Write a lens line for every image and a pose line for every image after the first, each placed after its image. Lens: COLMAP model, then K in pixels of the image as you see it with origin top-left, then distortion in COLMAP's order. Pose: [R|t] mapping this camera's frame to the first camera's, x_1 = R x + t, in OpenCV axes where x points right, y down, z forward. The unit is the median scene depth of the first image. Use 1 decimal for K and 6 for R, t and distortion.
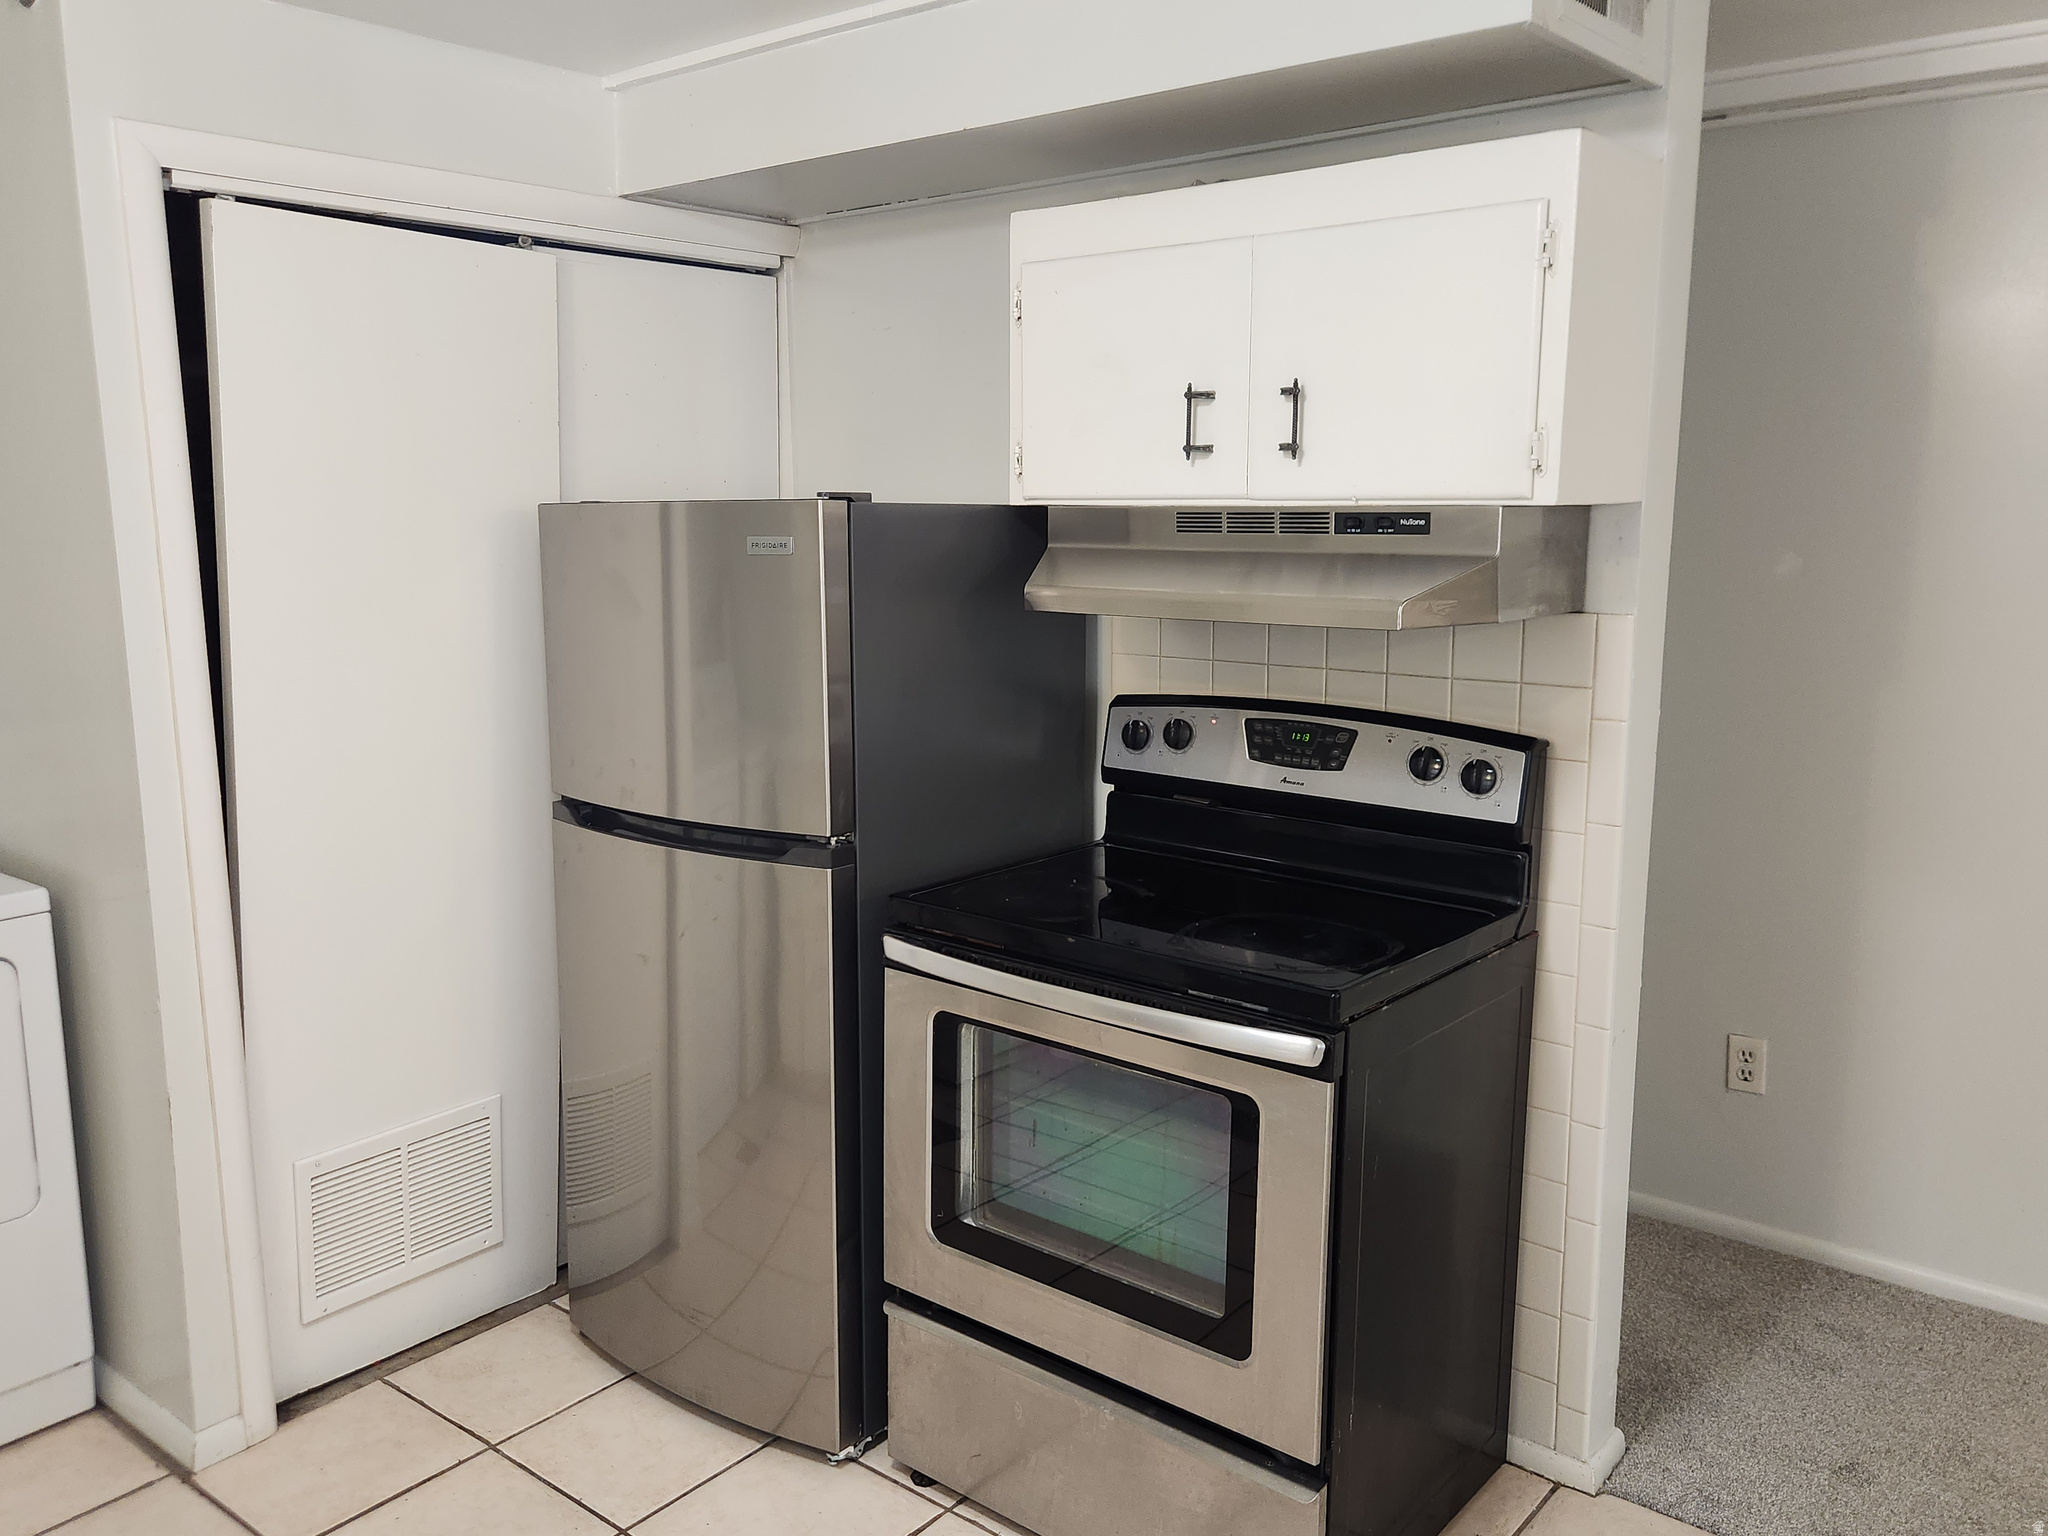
lens RADIAL K [[1623.2, 0, 1020.9], [0, 1623.2, 768.3], [0, 0, 1]] dist [0.053331, -0.036972]
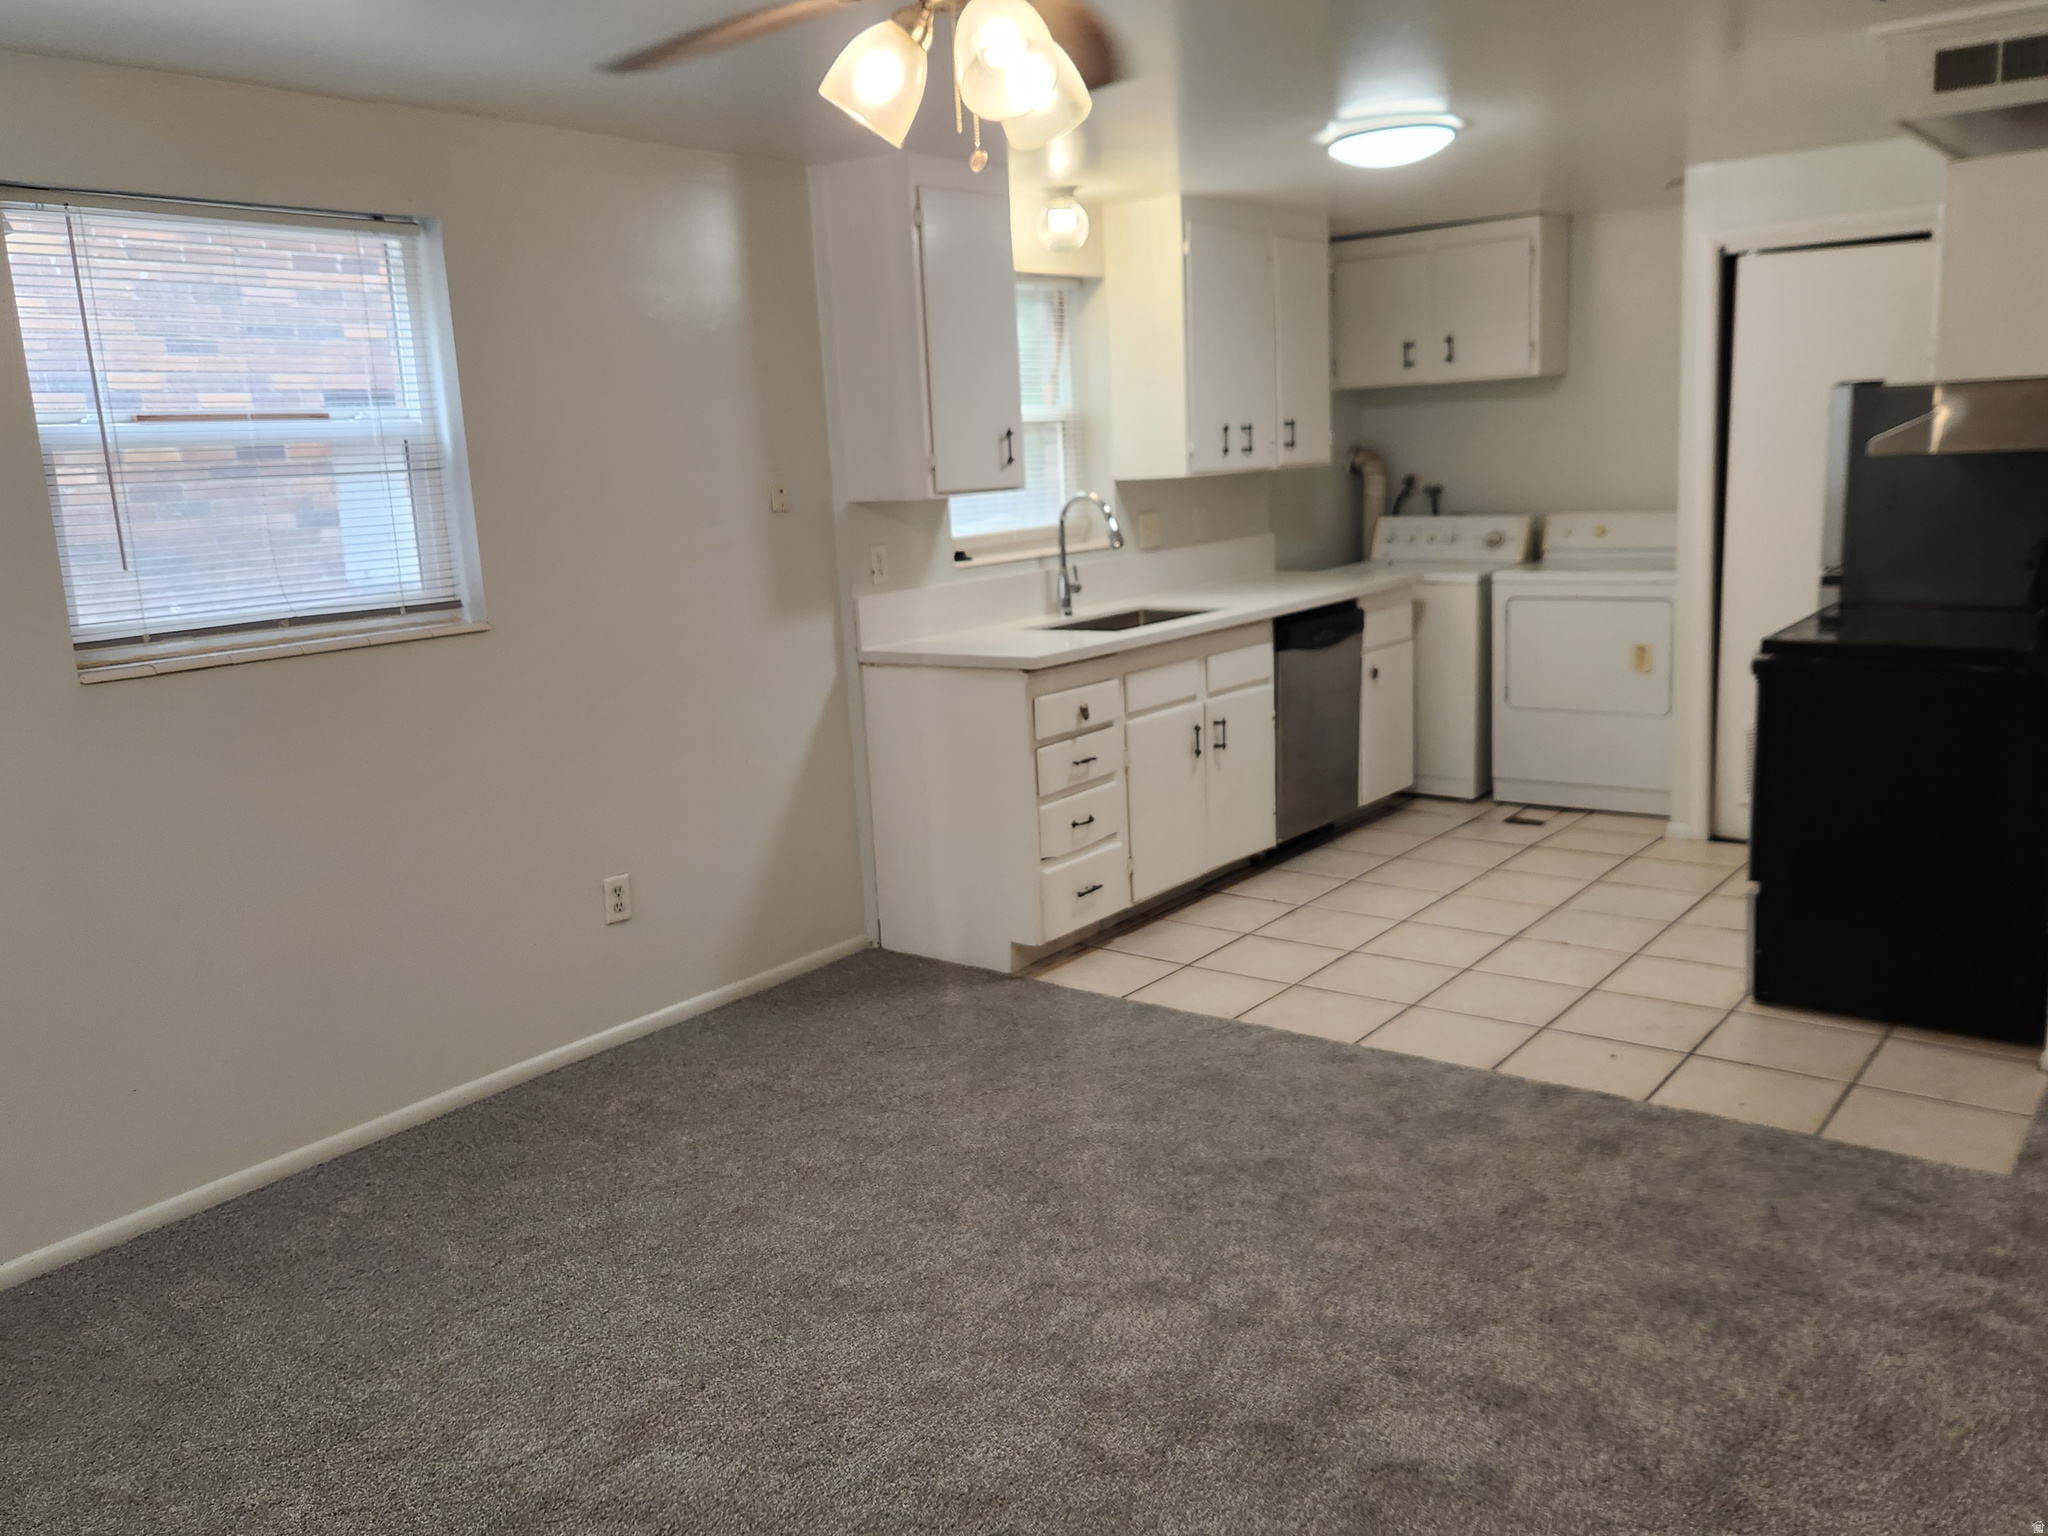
lens RADIAL K [[1623.2, 0, 1022.3], [0, 1623.2, 768.3], [0, 0, 1]] dist [0.053331, -0.036972]
pose [[0.027459, 0.201423, -0.979119, 1.613795], [-0.118792, 0.973205, 0.196875, 0.001894], [0.992539, 0.110905, 0.050651, 0.014122]]
